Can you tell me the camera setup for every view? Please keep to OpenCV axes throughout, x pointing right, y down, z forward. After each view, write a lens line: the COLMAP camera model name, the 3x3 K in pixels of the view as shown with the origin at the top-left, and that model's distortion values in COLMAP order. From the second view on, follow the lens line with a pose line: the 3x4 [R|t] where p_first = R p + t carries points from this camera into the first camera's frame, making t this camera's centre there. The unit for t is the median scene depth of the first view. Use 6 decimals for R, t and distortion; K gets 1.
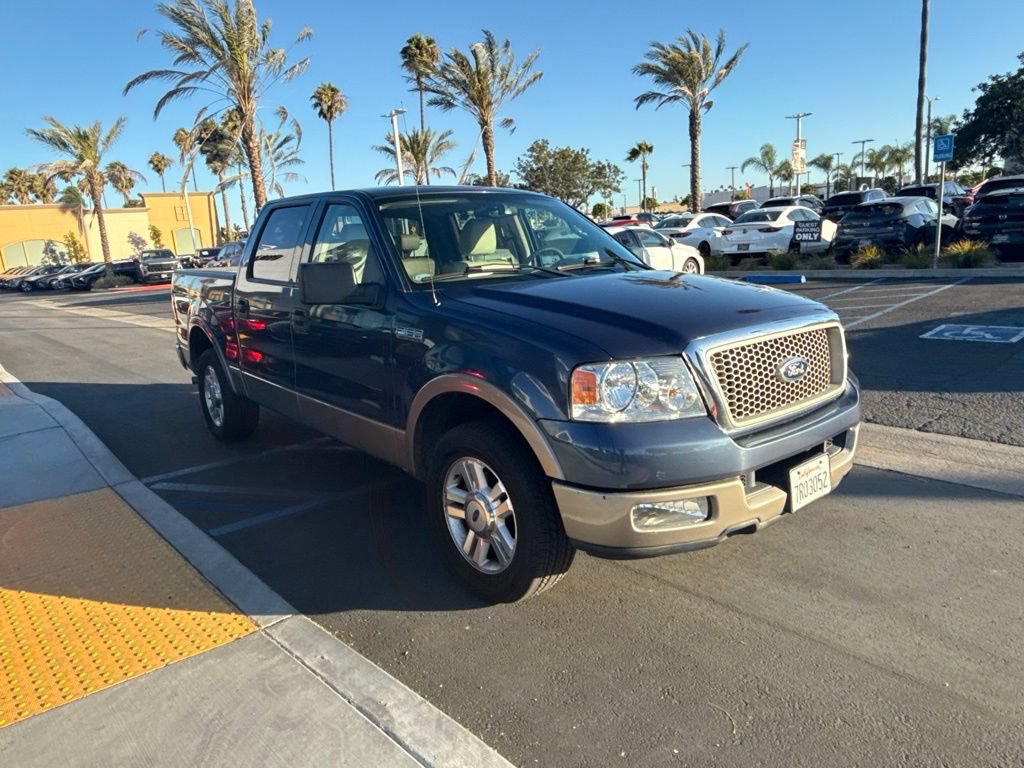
lens RADIAL K [[672.9, 0, 513.8], [0, 672.9, 381.8], [0, 0, 1]] dist [-0.001401, 0.001392]
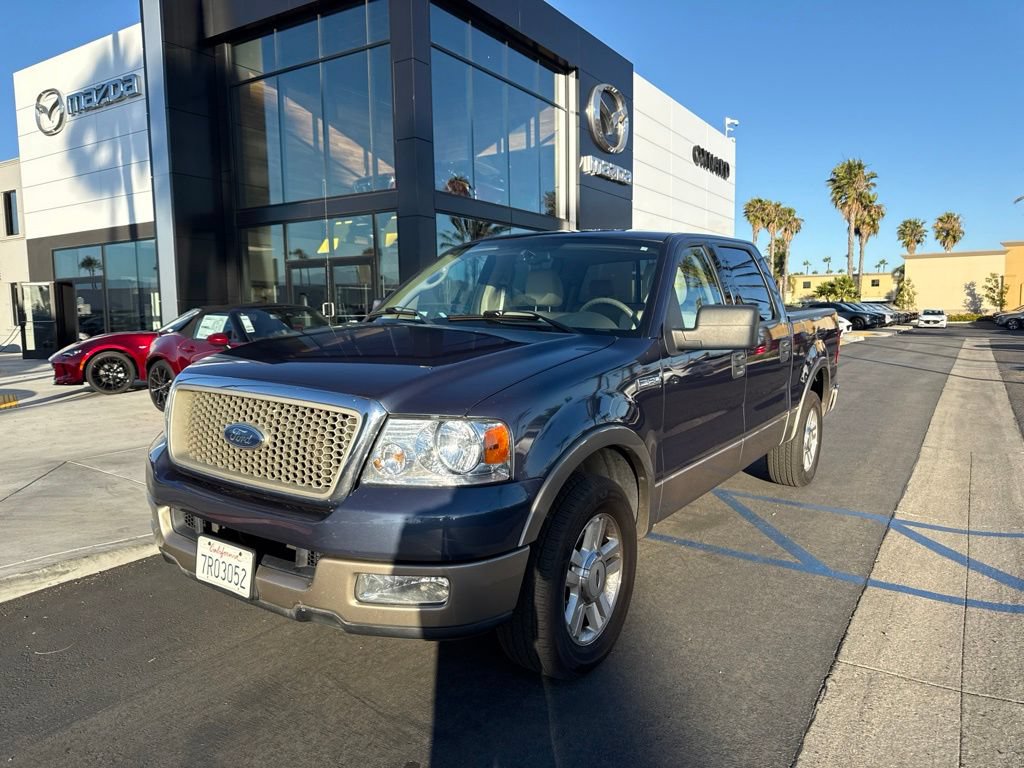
lens RADIAL K [[724.4, 0, 517.6], [0, 724.4, 380.3], [0, 0, 1]] dist [0.032364, -0.043039]
pose [[0.272012, 0.155311, -0.949678, 0.192829], [-0.216251, 0.971513, 0.096942, -0.035839], [0.937681, 0.179000, 0.297849, 0.141092]]
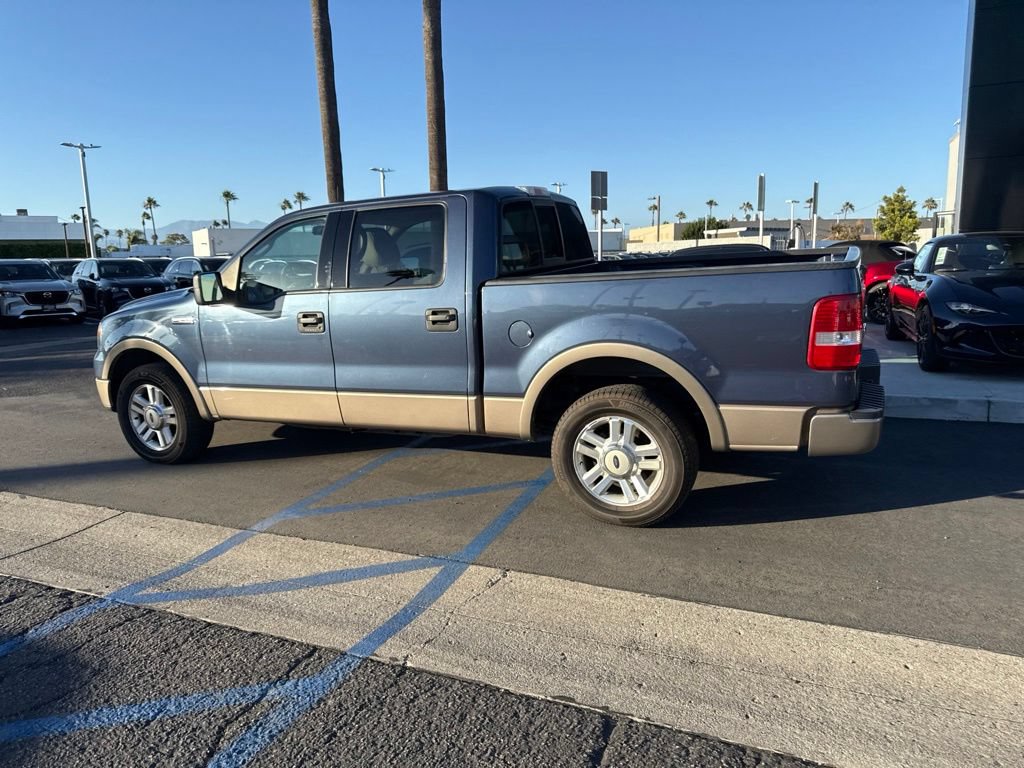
lens RADIAL K [[724.4, 0, 504.7], [0, 724.4, 383.0], [0, 0, 1]] dist [0.032364, -0.043039]
pose [[-0.905414, 0.166700, -0.390432, 0.048042], [0.002060, 0.921394, 0.388625, -0.107905], [0.424525, 0.351062, -0.834586, 0.496175]]
